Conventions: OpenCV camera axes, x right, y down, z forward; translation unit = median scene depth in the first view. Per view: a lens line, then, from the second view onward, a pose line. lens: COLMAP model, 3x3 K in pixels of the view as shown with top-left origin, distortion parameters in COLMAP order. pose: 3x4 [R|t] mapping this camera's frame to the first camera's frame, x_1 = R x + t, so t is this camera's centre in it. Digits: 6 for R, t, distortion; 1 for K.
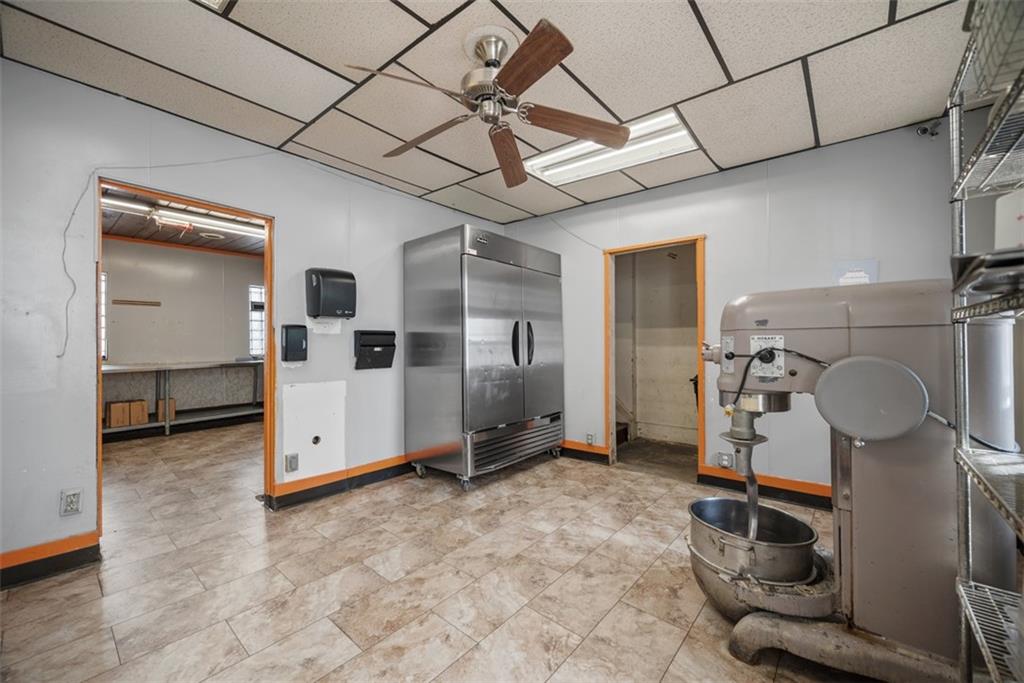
lens RADIAL K [[399.6, 0, 513.1], [0, 399.6, 339.0], [0, 0, 1]] dist [0.000238, -0.000136]
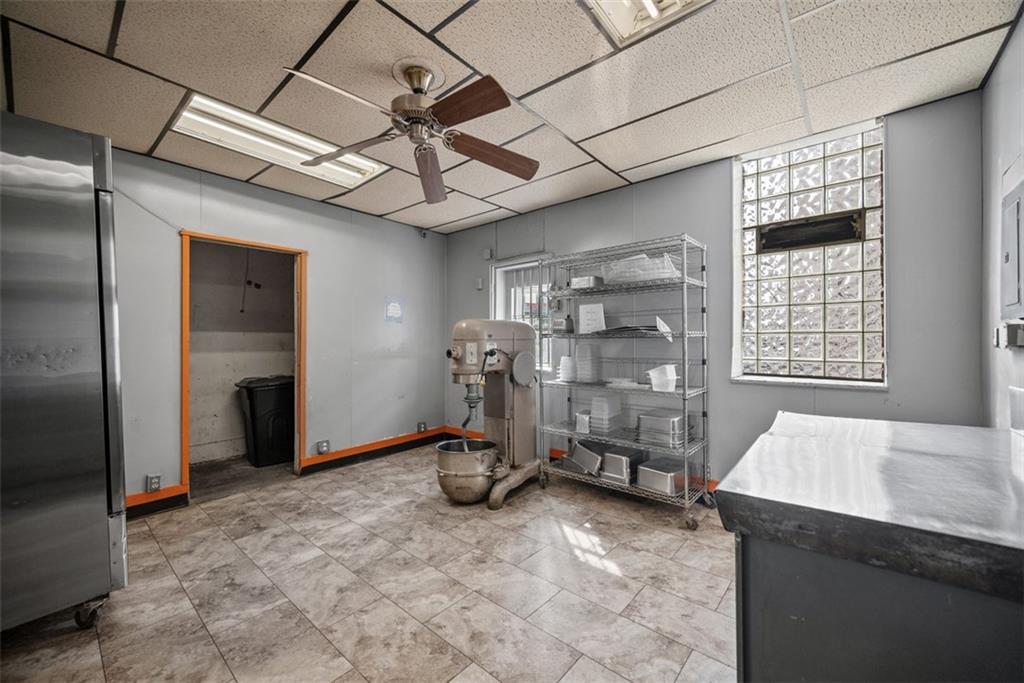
lens RADIAL K [[399.6, 0, 513.1], [0, 399.6, 339.0], [0, 0, 1]] dist [0.000238, -0.000136]
pose [[0.015277, 0.012368, 0.999807, -0.780298], [0.000804, 0.999923, -0.012382, -0.001349], [-0.999883, 0.000993, 0.015266, 0.504408]]
